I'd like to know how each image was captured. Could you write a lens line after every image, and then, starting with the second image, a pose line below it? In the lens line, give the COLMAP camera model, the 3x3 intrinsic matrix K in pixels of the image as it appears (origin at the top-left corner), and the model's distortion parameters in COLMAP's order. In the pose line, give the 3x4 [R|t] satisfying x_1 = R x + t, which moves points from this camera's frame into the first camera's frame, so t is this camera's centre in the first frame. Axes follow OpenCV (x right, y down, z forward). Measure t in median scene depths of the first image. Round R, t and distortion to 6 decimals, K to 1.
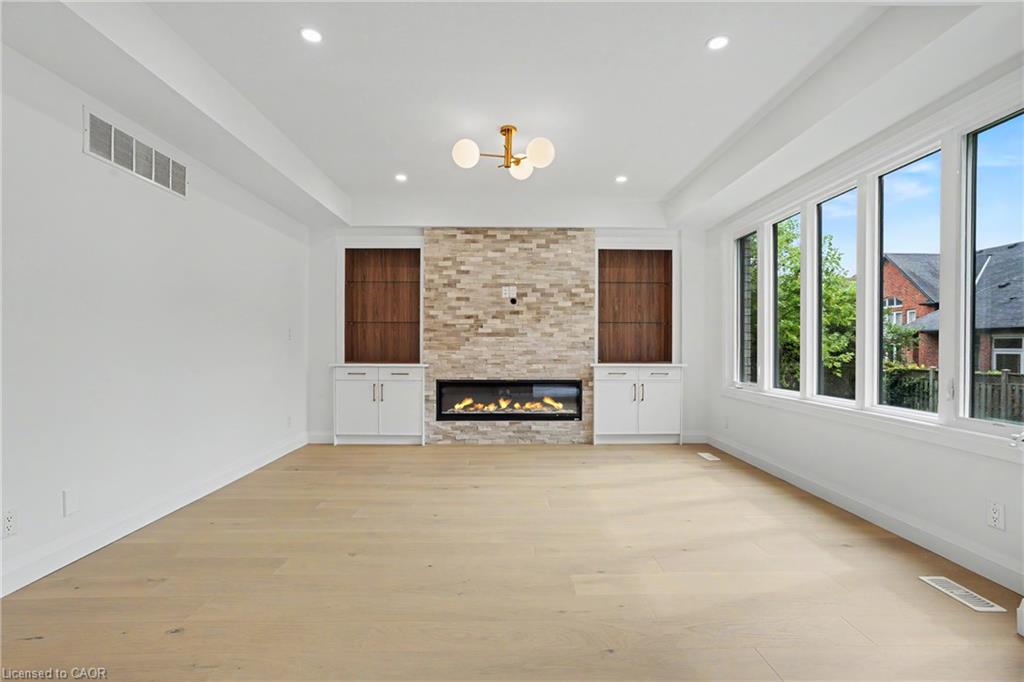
lens RADIAL K [[463.4, 0, 515.8], [0, 463.4, 347.9], [0, 0, 1]] dist [-0.047340, 0.024776]
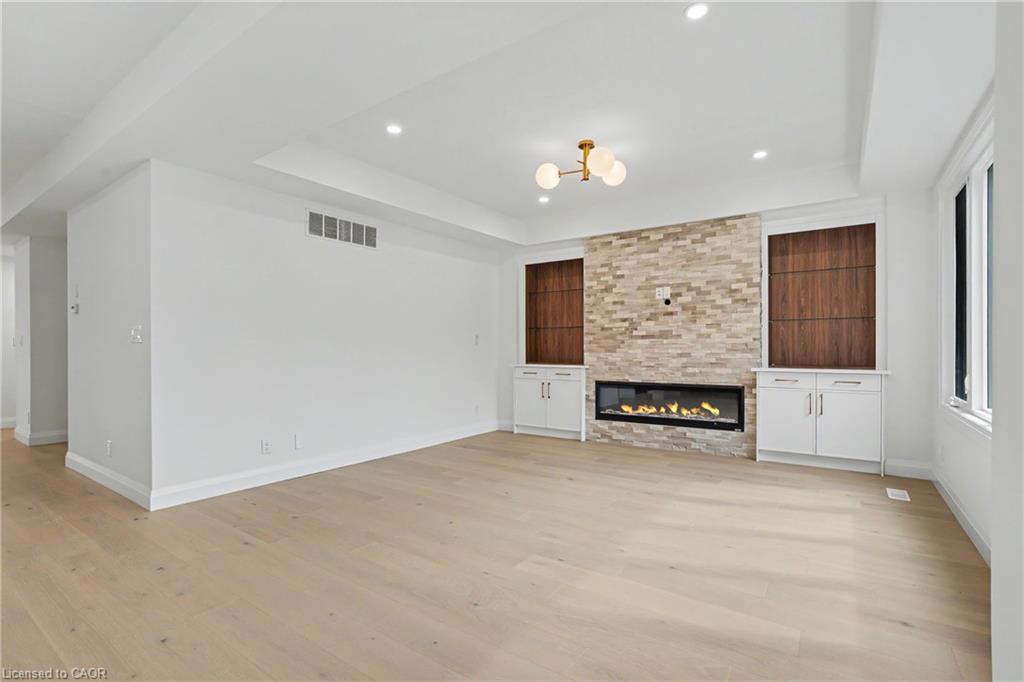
lens RADIAL K [[479.2, 0, 528.2], [0, 479.2, 349.4], [0, 0, 1]] dist [-0.019024, 0.000313]
pose [[0.819120, -0.003489, -0.573612, 0.330493], [0.005216, 0.999985, 0.001366, -0.004935], [0.573599, -0.004111, 0.819126, 0.013306]]
